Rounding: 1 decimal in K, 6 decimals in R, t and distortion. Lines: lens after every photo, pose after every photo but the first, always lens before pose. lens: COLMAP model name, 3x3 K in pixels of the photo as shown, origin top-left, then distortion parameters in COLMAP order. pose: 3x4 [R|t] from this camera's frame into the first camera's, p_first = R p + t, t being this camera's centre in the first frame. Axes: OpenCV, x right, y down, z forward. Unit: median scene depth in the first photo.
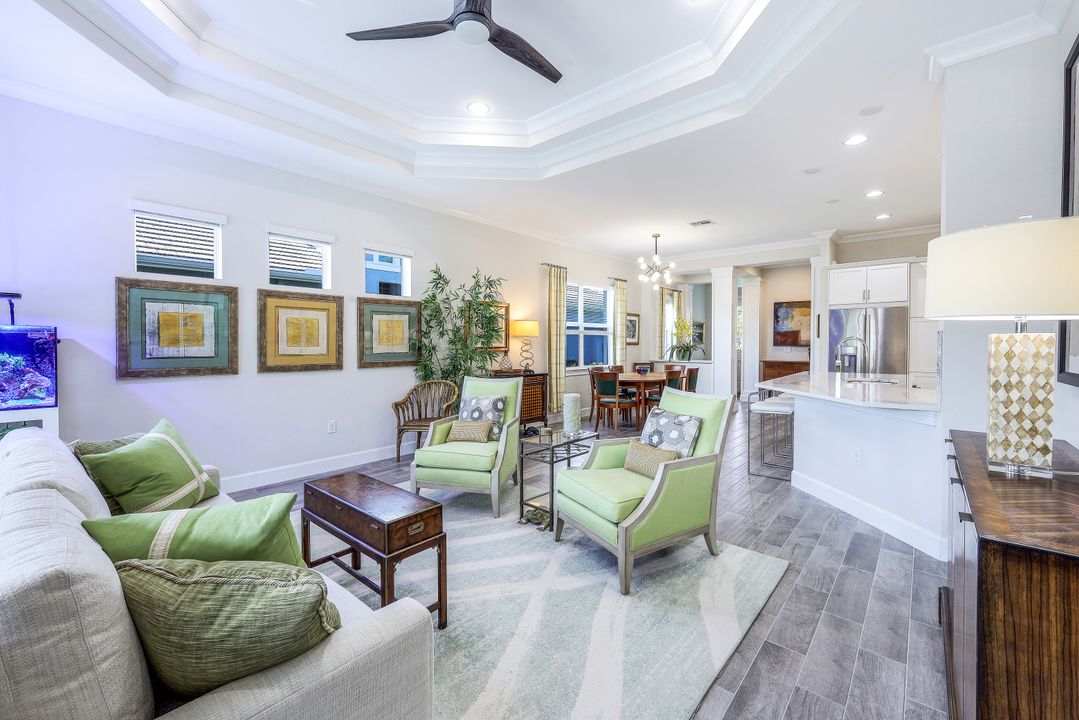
lens RADIAL K [[440.2, 0, 536.9], [0, 440.2, 349.4], [0, 0, 1]] dist [0.000730, 0.000084]
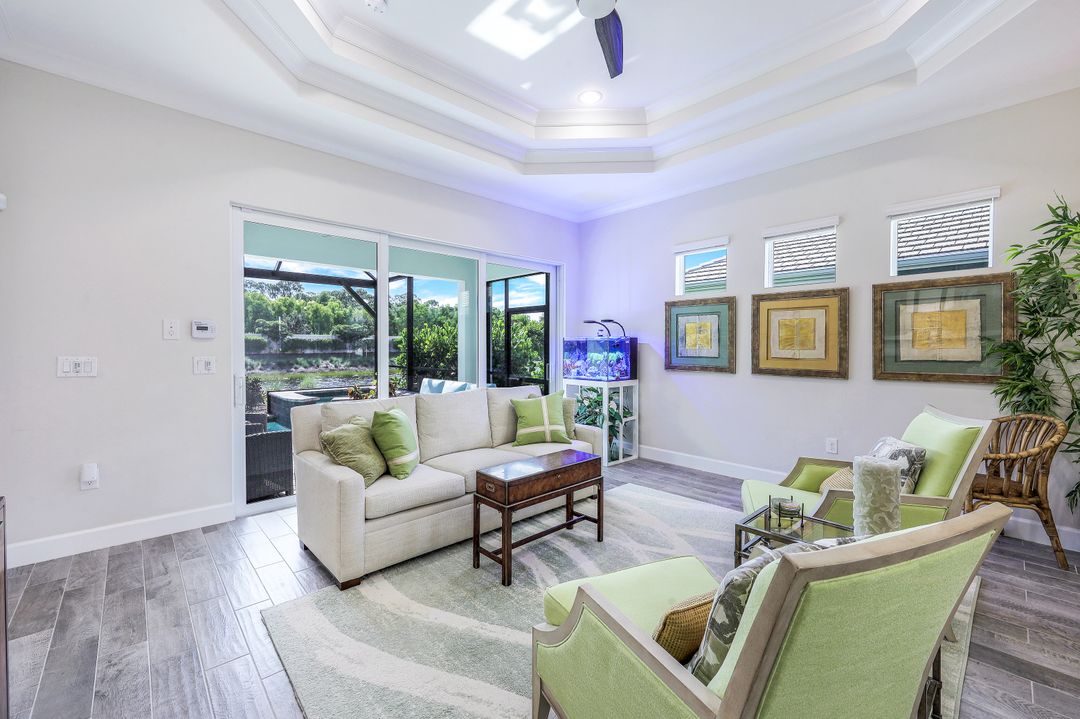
lens RADIAL K [[441.5, 0, 536.7], [0, 441.5, 350.3], [0, 0, 1]] dist [0.000065, 0.000146]
pose [[-0.100983, 0.010654, -0.994831, 0.423944], [-0.014665, 0.999818, 0.012196, -0.008342], [0.994780, 0.015821, -0.100808, 0.528726]]
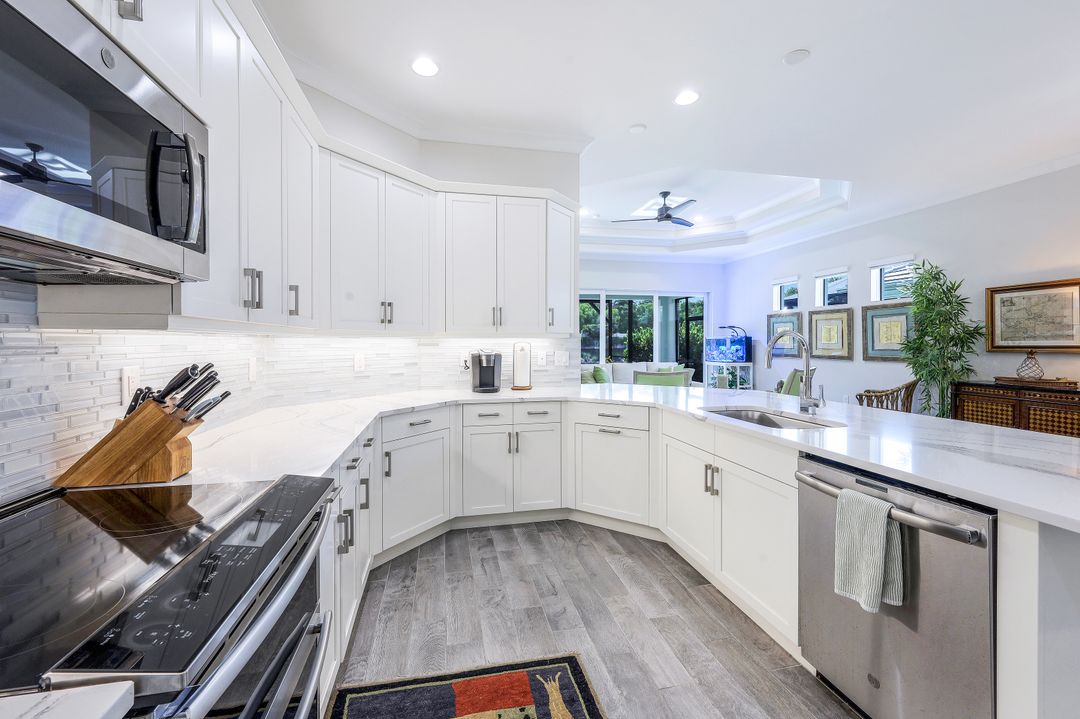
lens RADIAL K [[444.7, 0, 537.7], [0, 444.7, 343.8], [0, 0, 1]] dist [0.002892, 0.000202]
pose [[-0.594790, 0.004217, -0.803870, 1.300584], [-0.008102, 0.999904, 0.011240, -0.015030], [0.803840, 0.013199, -0.594699, 1.060680]]
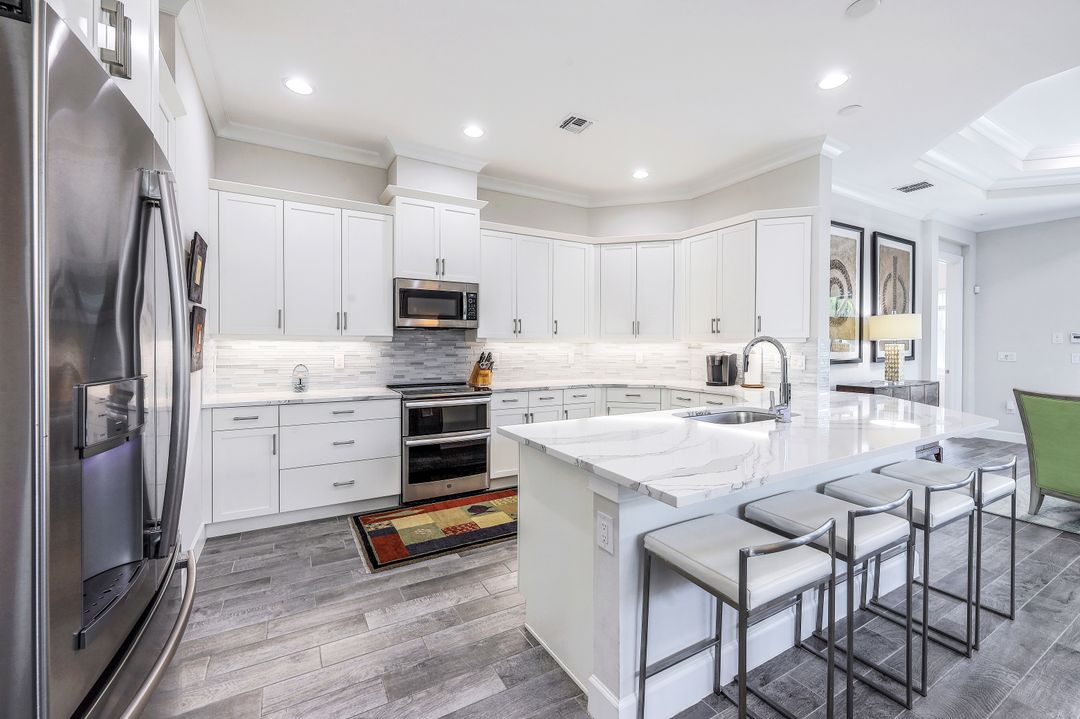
lens RADIAL K [[441.5, 0, 536.7], [0, 441.5, 350.3], [0, 0, 1]] dist [0.000065, 0.000146]
pose [[-0.945434, -0.005080, 0.325774, 0.794692], [0.002830, 0.999713, 0.023802, -0.023076], [-0.325802, 0.023426, -0.945148, 1.573864]]
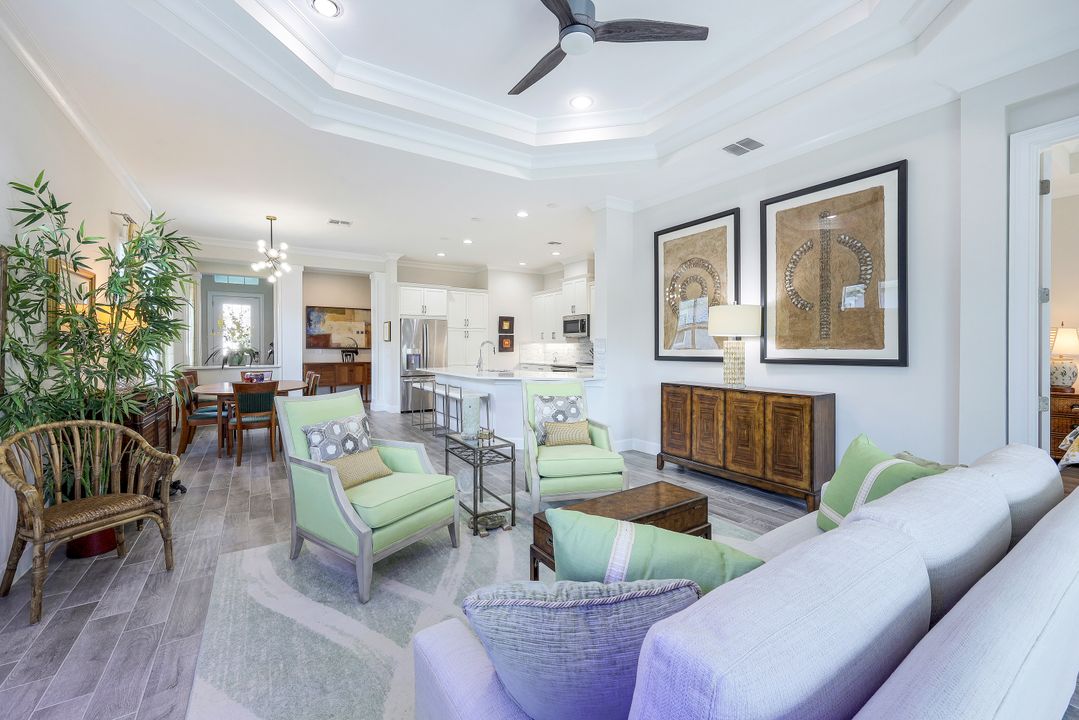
lens RADIAL K [[440.2, 0, 536.9], [0, 440.2, 349.4], [0, 0, 1]] dist [0.000730, 0.000084]
pose [[0.273115, -0.008798, 0.961941, -0.632714], [0.015866, 0.999863, 0.004640, -0.003765], [-0.961850, 0.013995, 0.273218, 0.441957]]
